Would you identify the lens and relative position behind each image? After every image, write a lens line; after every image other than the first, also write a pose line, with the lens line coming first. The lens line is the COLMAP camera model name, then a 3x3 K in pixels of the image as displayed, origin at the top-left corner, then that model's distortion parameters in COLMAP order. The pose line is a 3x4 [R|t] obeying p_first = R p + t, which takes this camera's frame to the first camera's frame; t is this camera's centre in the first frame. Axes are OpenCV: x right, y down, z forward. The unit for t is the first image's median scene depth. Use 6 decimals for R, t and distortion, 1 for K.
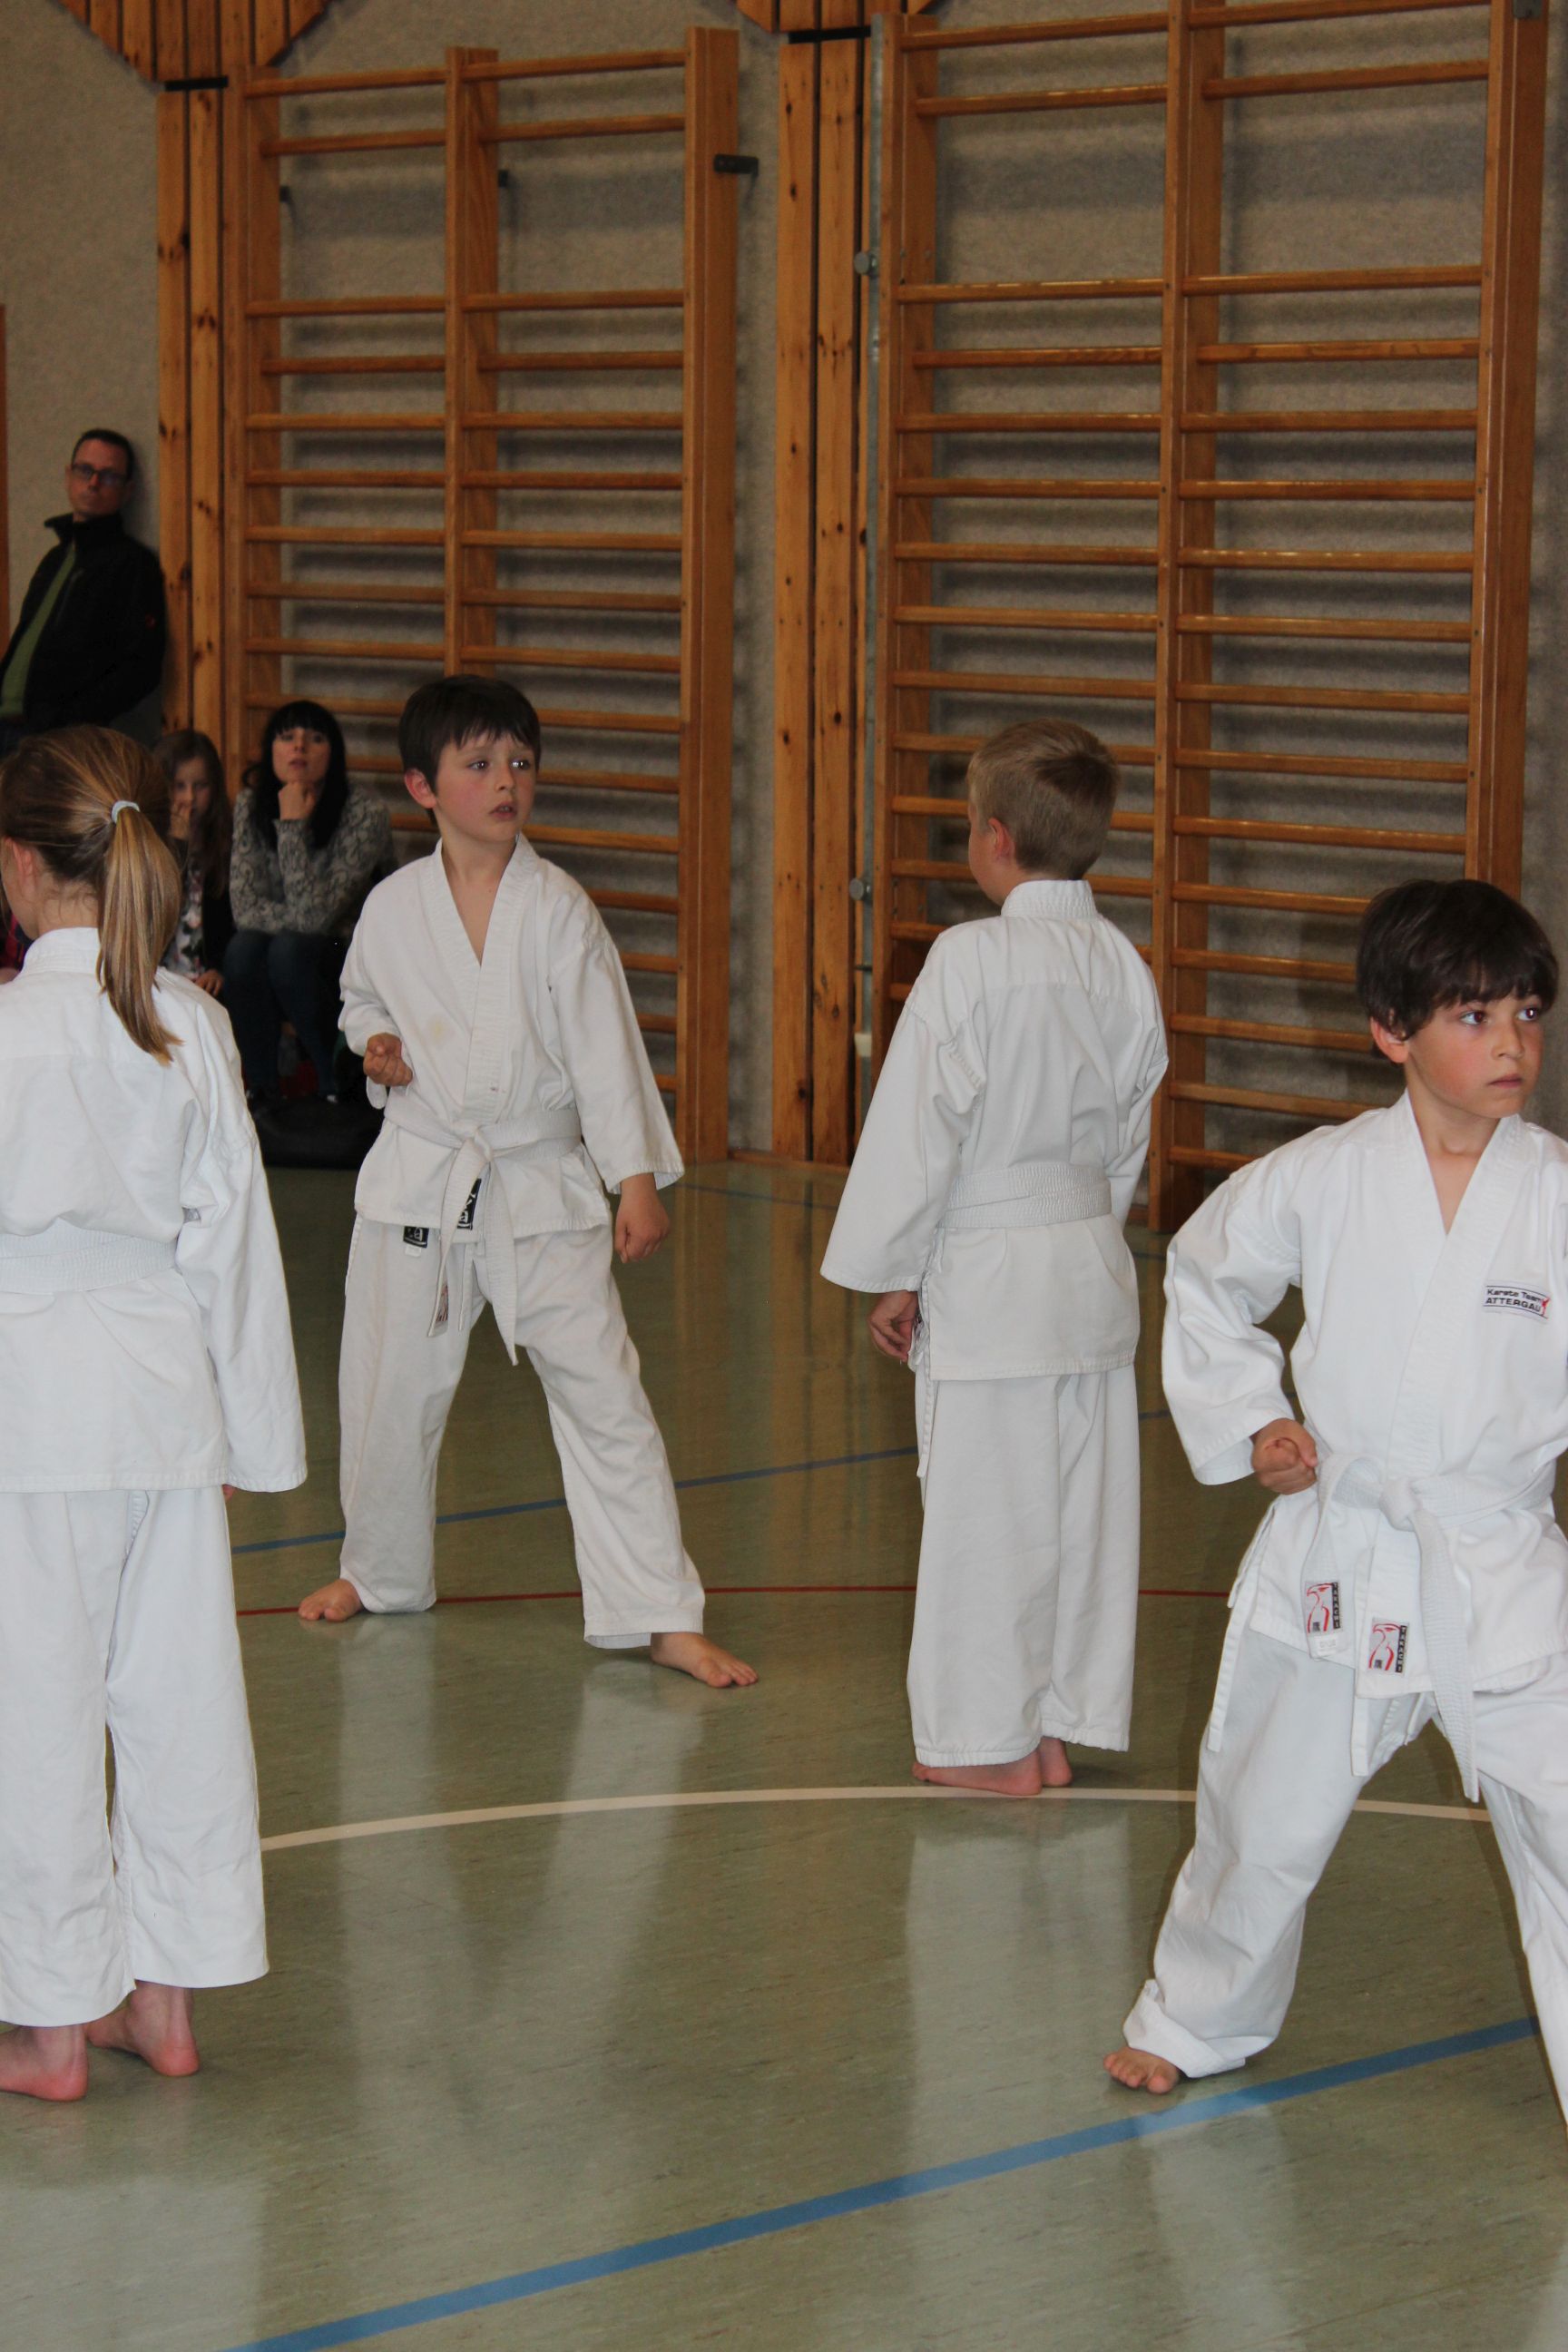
lens RADIAL K [[5635.5, 0, 767.9], [0, 5635.5, 1118.7], [0, 0, 1]] dist [0.076562, 0.000000]
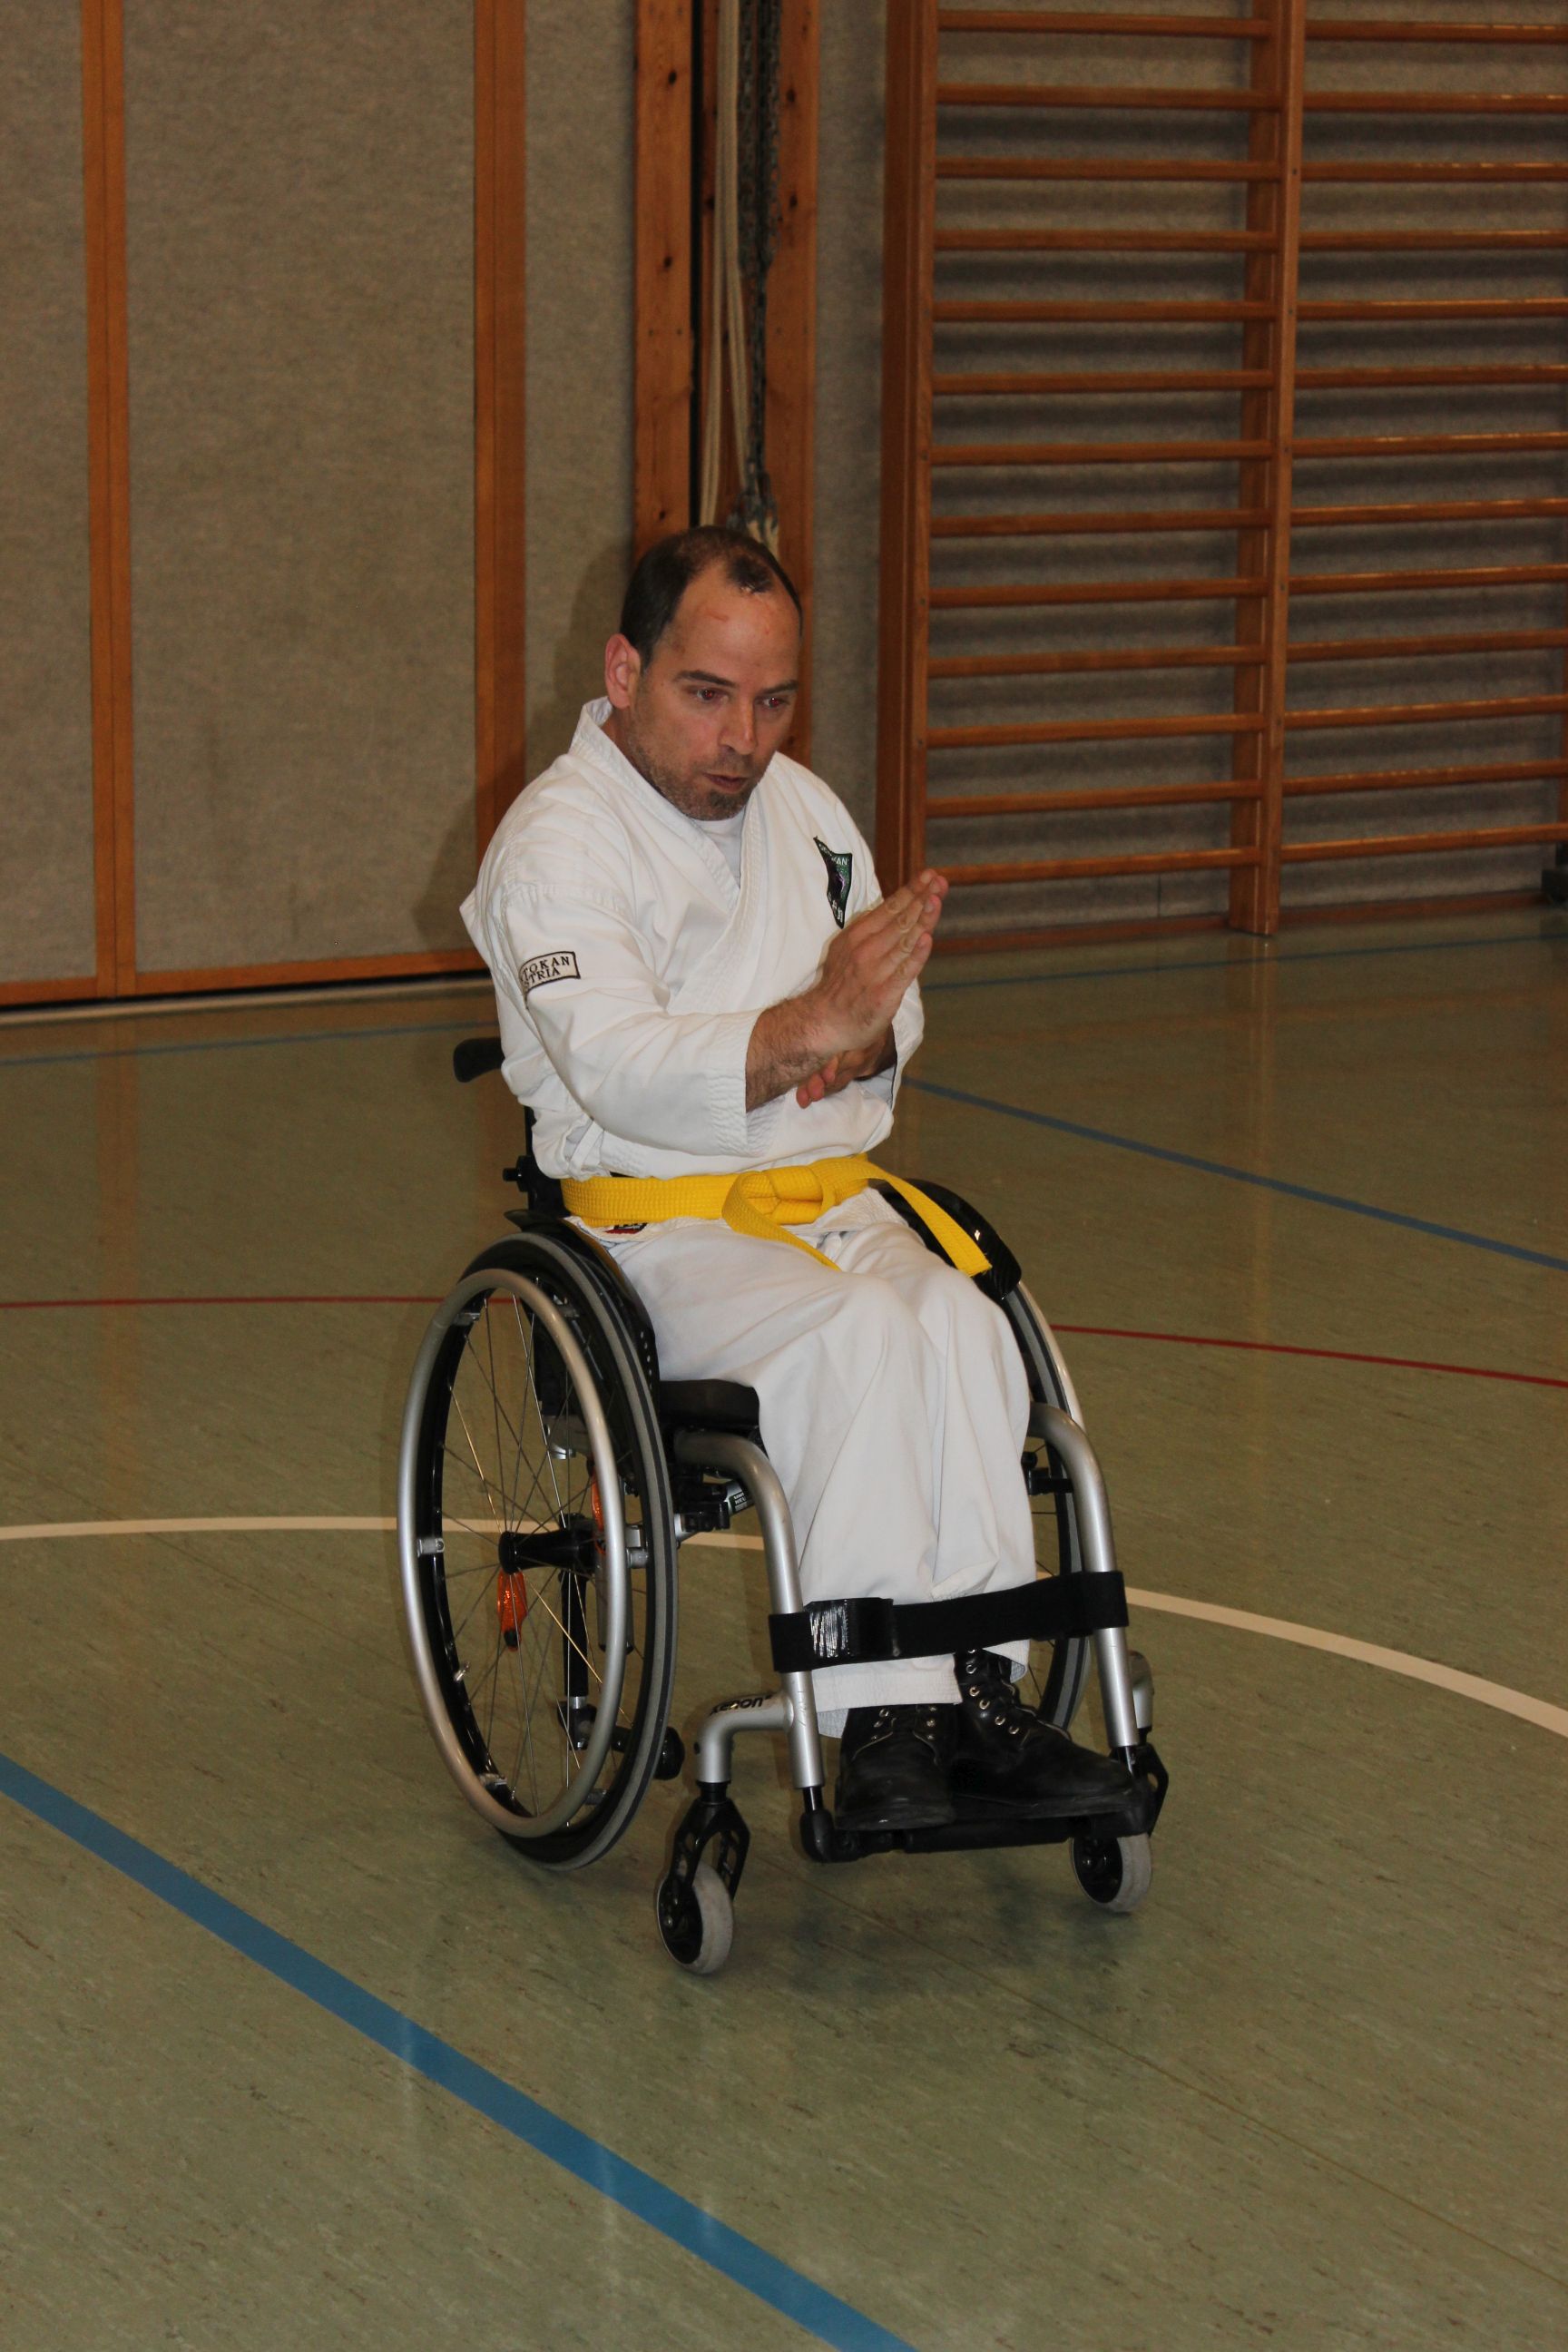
lens RADIAL K [[5365.6, 0, 746.9], [0, 5365.6, 1143.9], [0, 0, 1]] dist [0.086570, 0.000000]
pose [[0.176870, -0.186489, 0.966405, -0.326938], [0.105442, 0.979825, 0.169781, -0.038683], [-0.978570, 0.071870, 0.192965, 0.310341]]
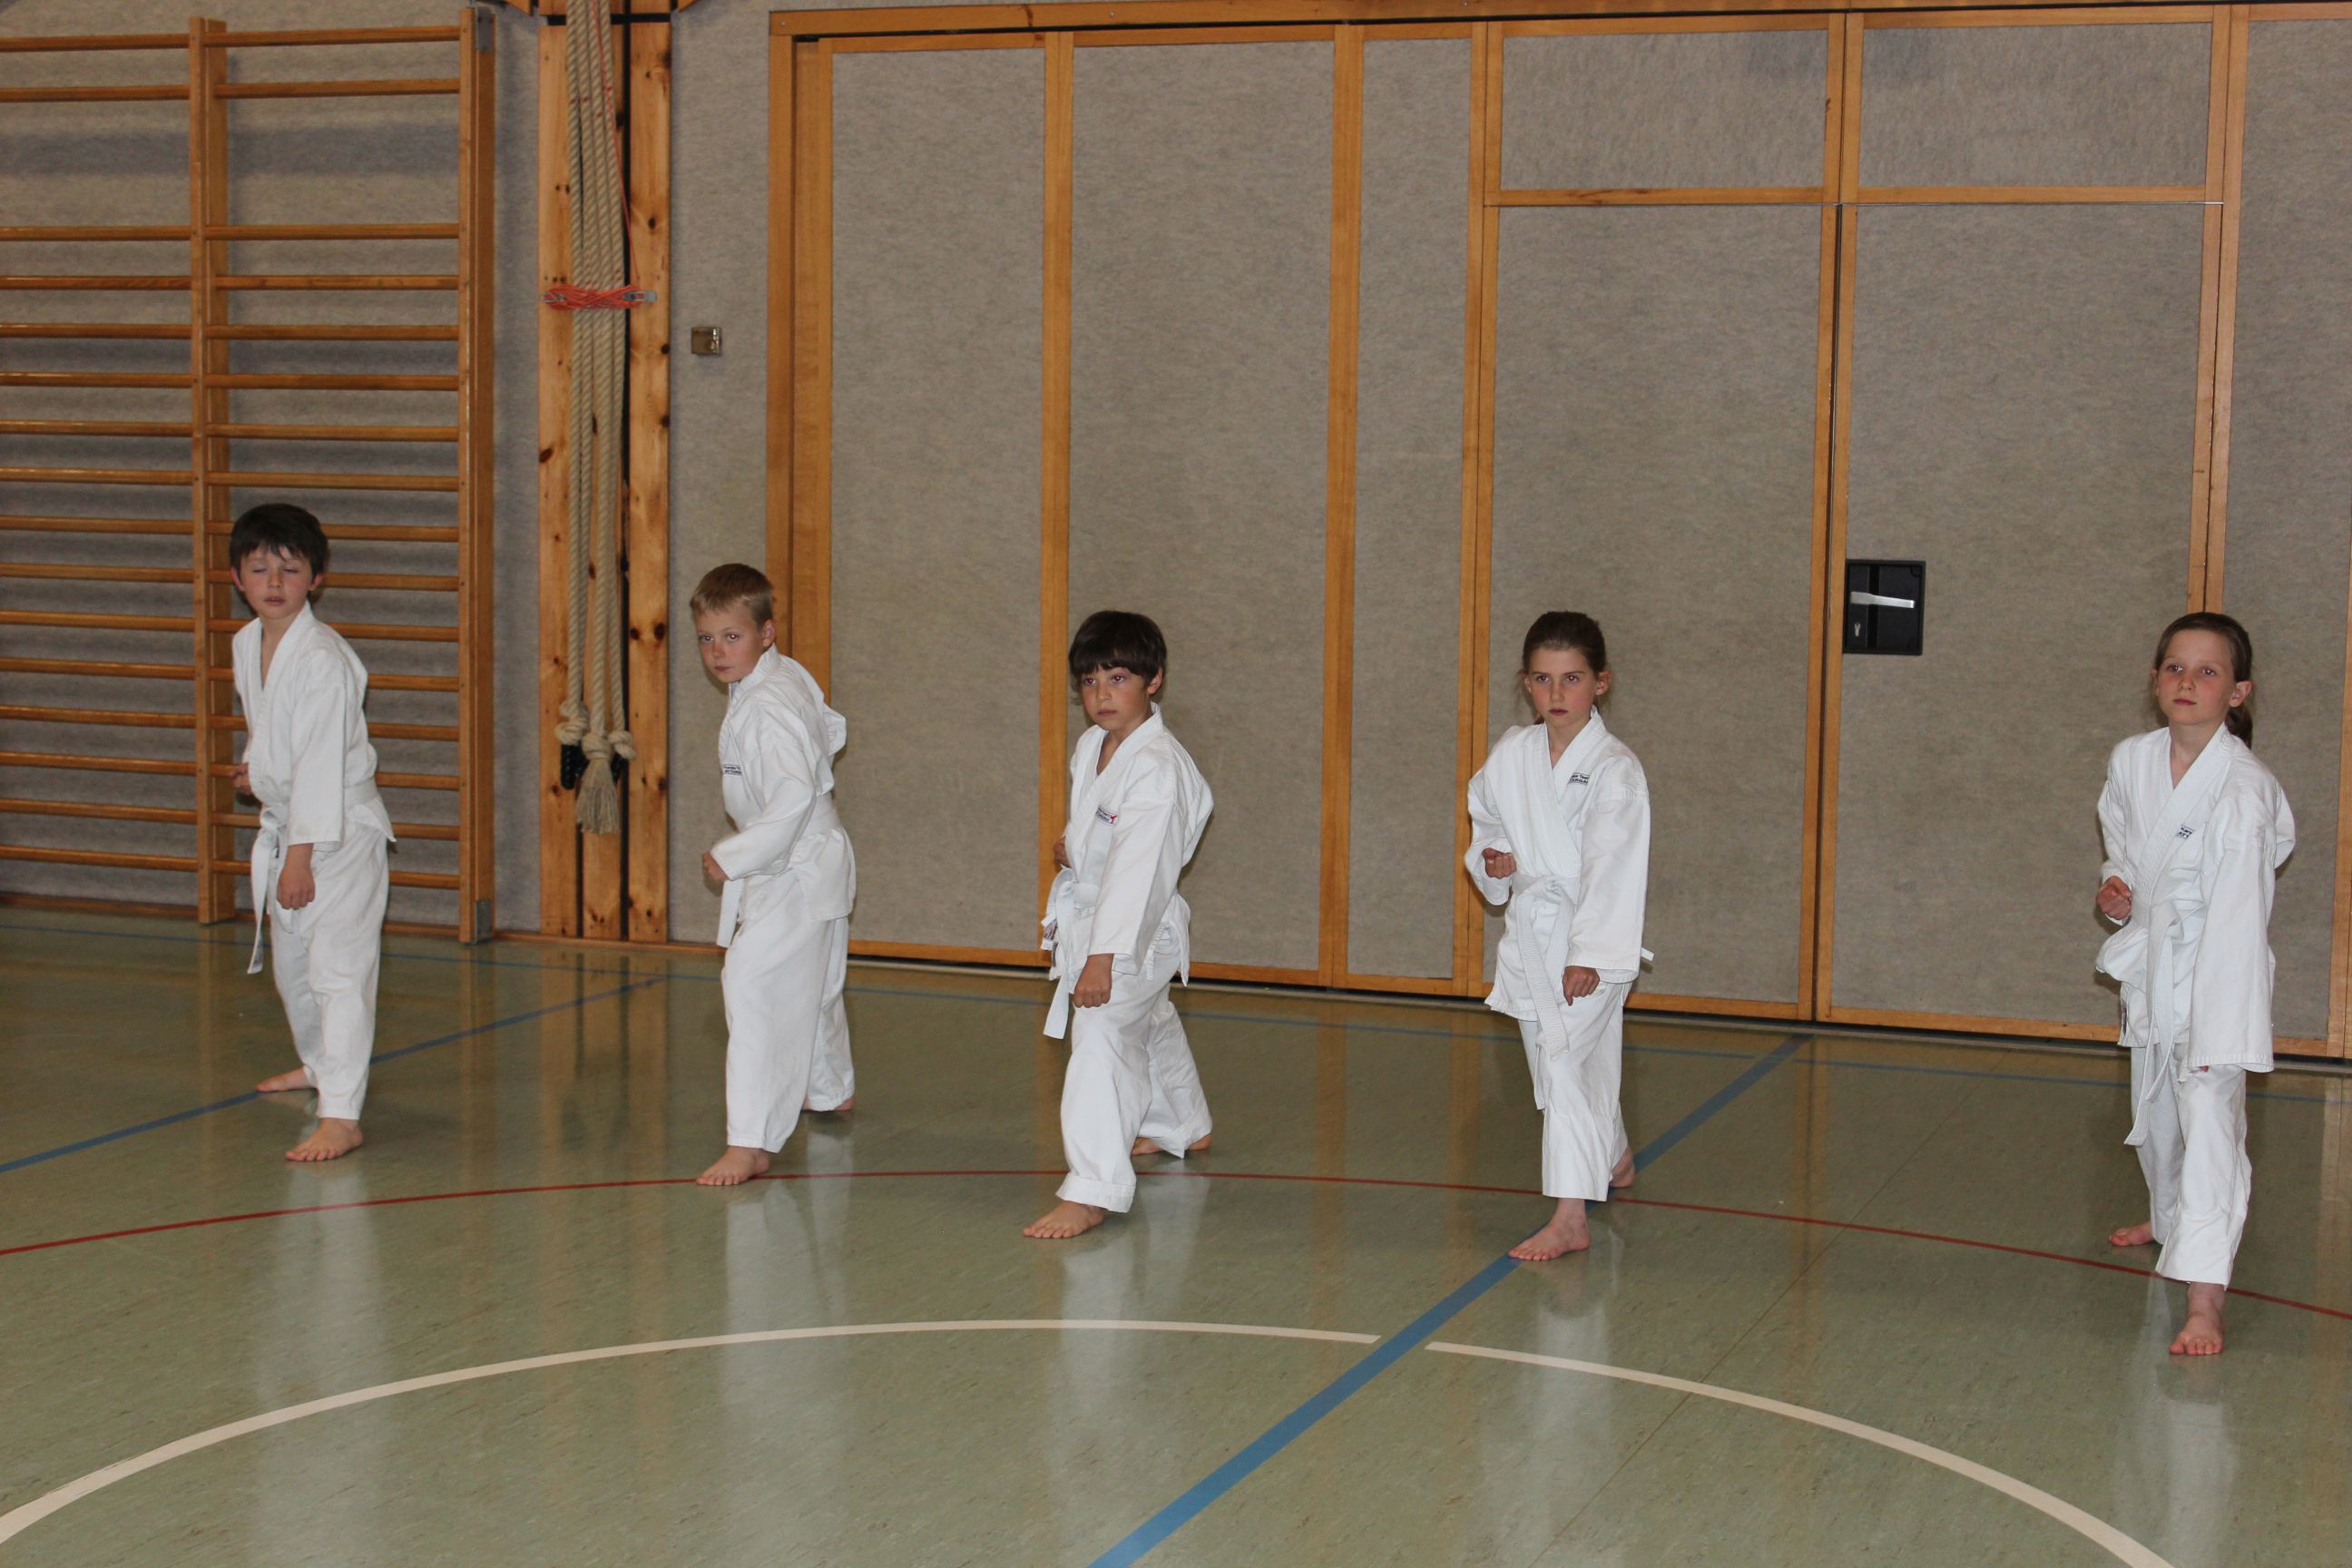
lens RADIAL K [[3757.4, 0, 1149.6], [0, 3757.4, 767.8], [0, 0, 1]] dist [-0.009366, 0.000000]
pose [[0.881892, -0.041752, 0.469598, -0.143792], [0.046733, 0.998907, 0.001048, -0.007319], [-0.469129, 0.021021, 0.882879, 0.082718]]
